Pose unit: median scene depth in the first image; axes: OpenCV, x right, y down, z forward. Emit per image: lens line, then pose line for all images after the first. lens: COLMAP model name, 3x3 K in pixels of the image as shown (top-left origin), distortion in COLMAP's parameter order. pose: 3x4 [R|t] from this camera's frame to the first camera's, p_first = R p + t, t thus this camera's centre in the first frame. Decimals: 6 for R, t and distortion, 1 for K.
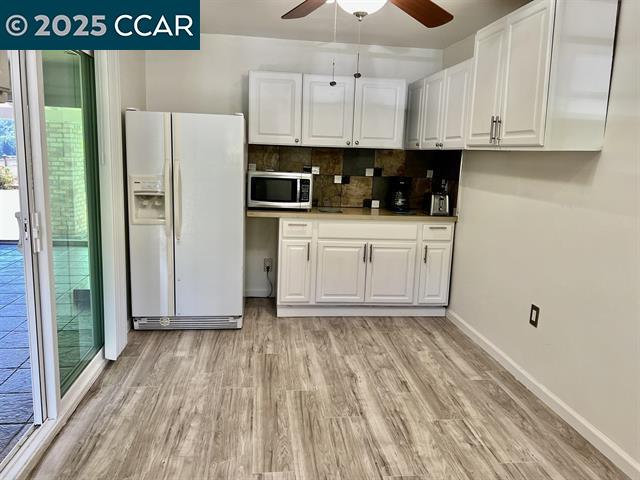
lens RADIAL K [[480.9, 0, 320.2], [0, 480.9, 239.8], [0, 0, 1]] dist [0.000566, -0.016521]
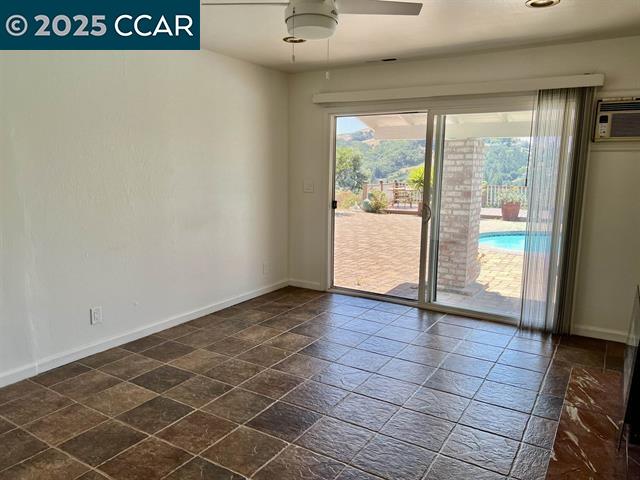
lens RADIAL K [[480.9, 0, 320.3], [0, 480.9, 240.7], [0, 0, 1]] dist [0.000566, -0.016521]
pose [[0.775771, 0.069435, -0.627183, -0.226335], [-0.090548, 0.995891, -0.001745, -0.064011], [0.624484, 0.058144, 0.778870, 0.279417]]
